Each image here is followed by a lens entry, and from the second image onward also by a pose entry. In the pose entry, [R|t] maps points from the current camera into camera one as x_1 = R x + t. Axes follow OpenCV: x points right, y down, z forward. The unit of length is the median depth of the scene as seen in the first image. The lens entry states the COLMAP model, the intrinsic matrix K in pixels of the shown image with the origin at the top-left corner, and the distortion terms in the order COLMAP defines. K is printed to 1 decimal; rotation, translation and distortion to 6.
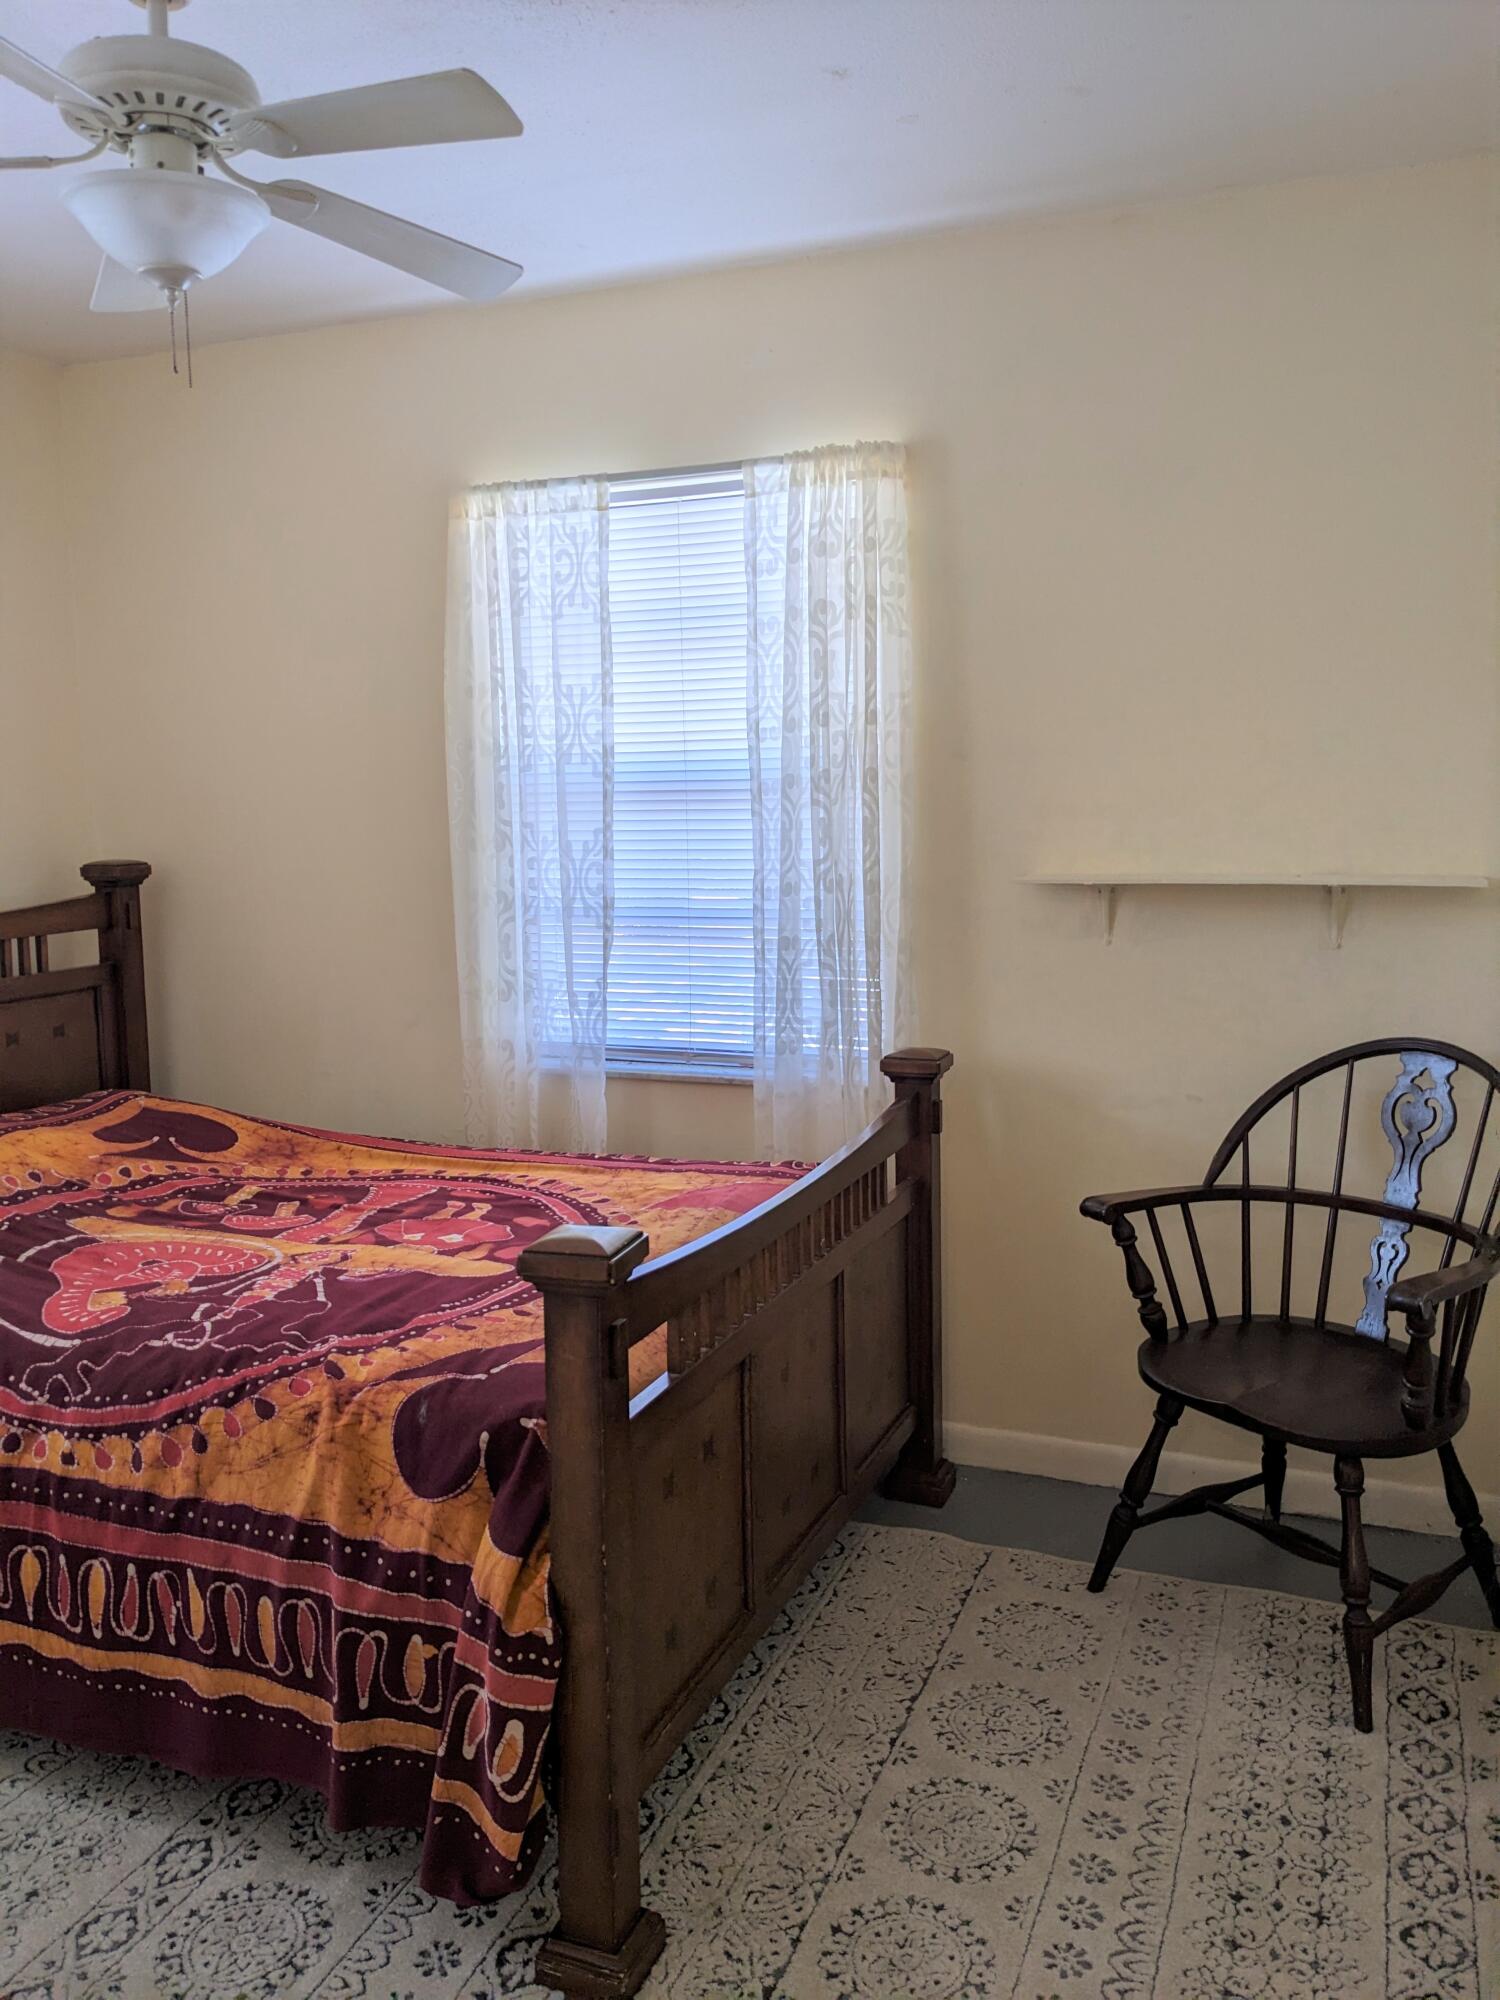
lens RADIAL K [[1571.7, 0, 760.9], [0, 1571.7, 1009.0], [0, 0, 1]] dist [0.030958, -0.075047]
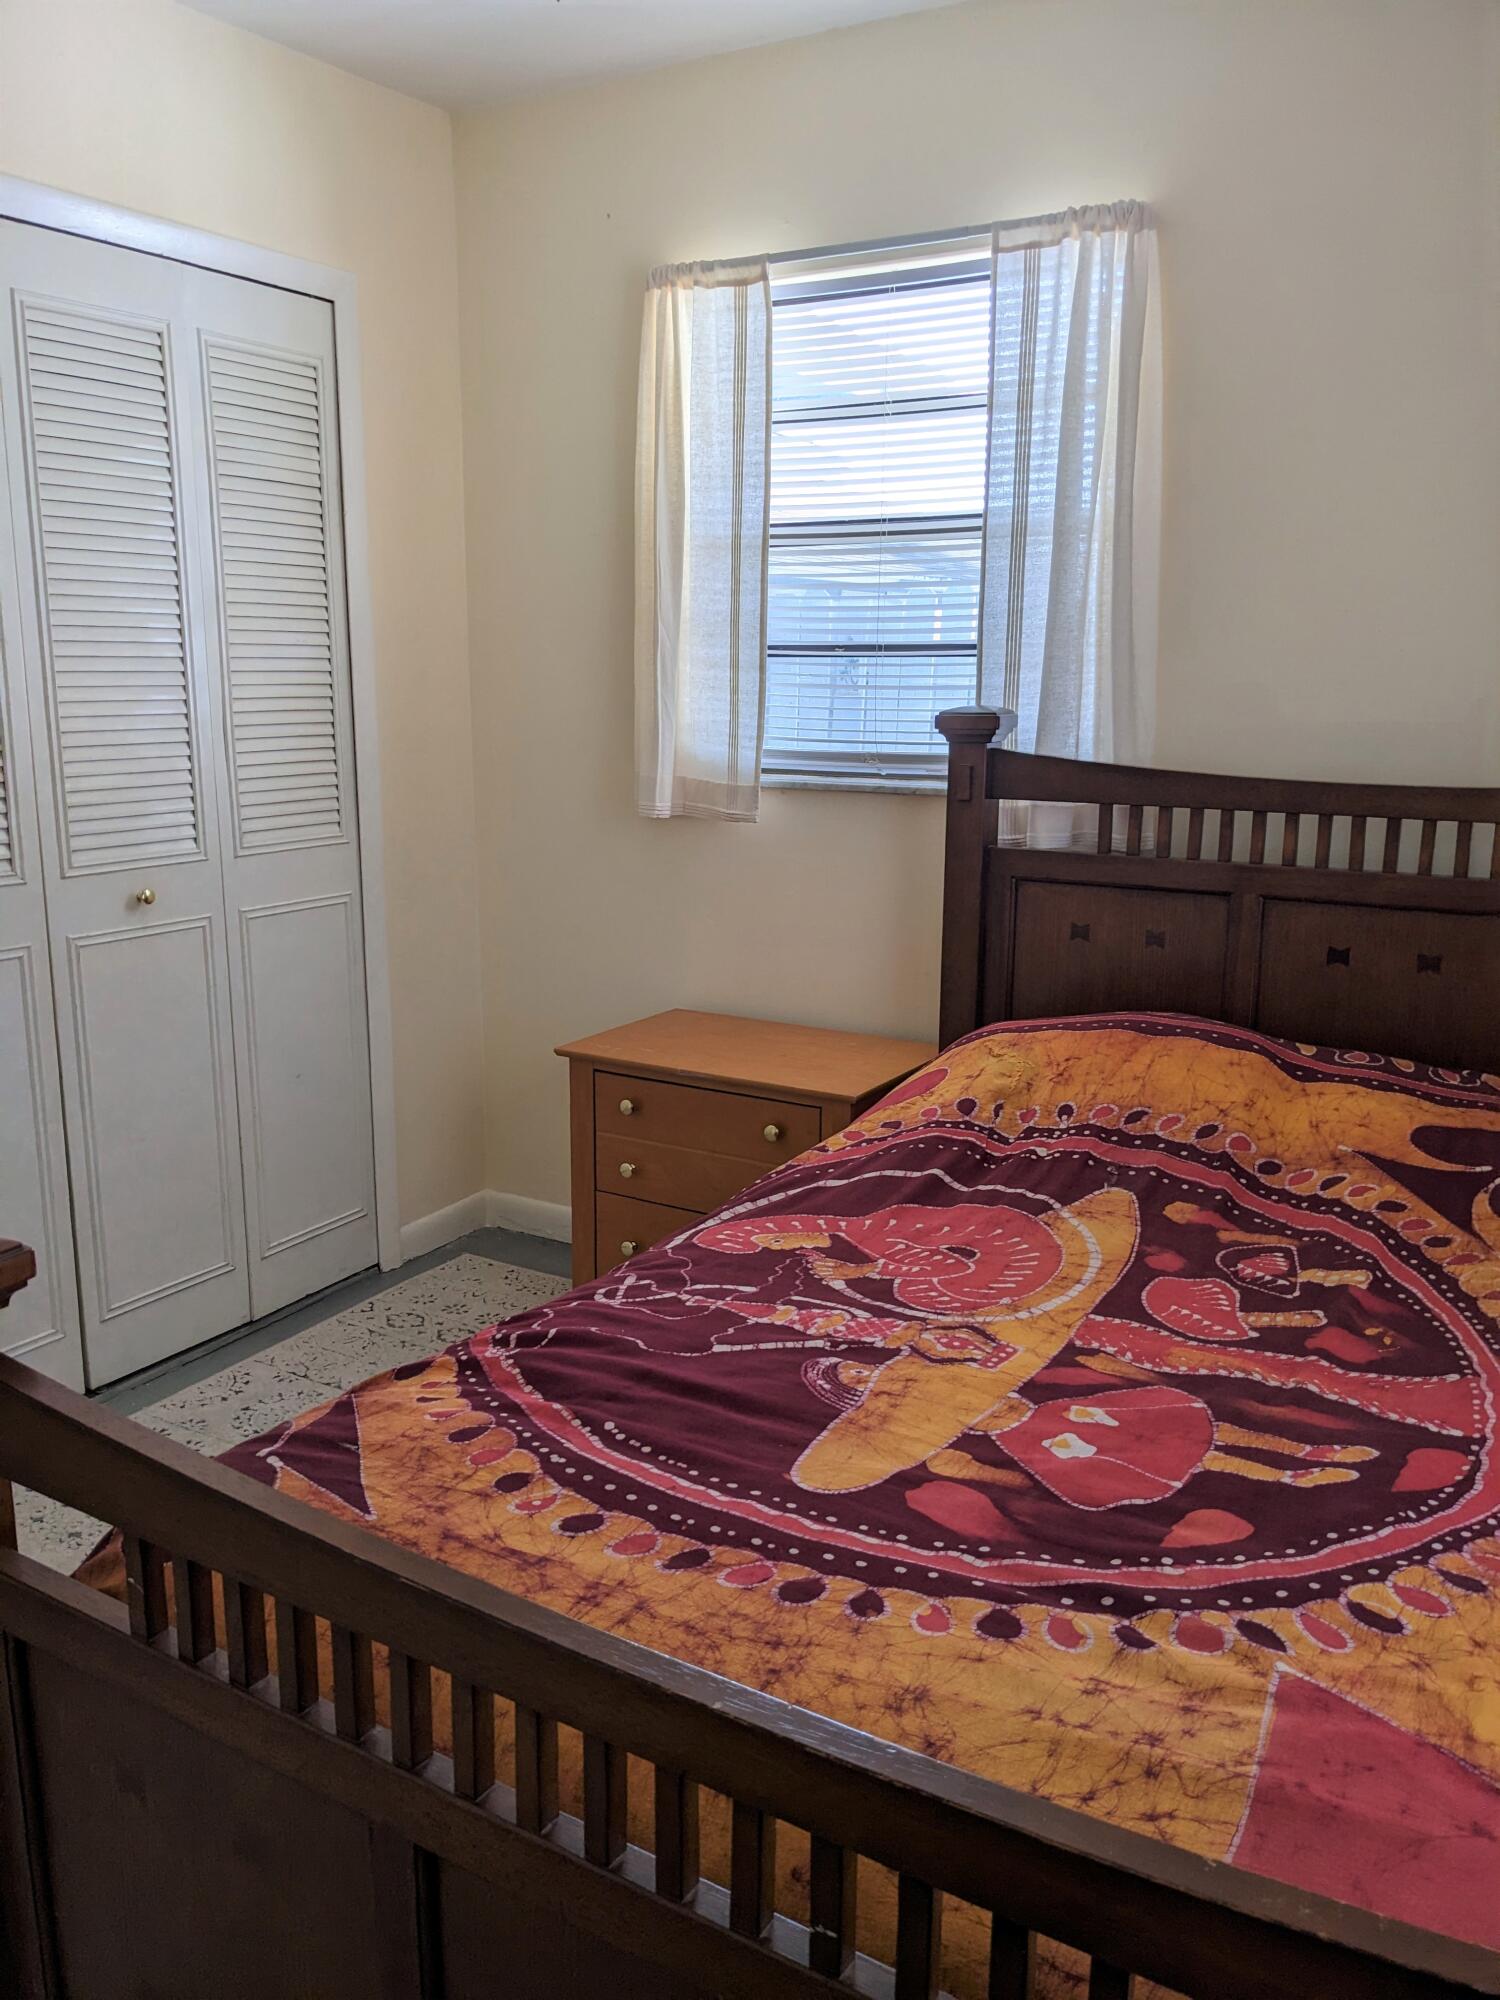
lens RADIAL K [[1574.9, 0, 693.8], [0, 1574.9, 996.9], [0, 0, 1]] dist [0.053128, -0.077165]
pose [[-0.173785, 0.223338, -0.959124, 0.346687], [-0.135378, 0.959279, 0.247903, -0.130844], [0.975434, 0.172926, -0.136474, 1.053513]]
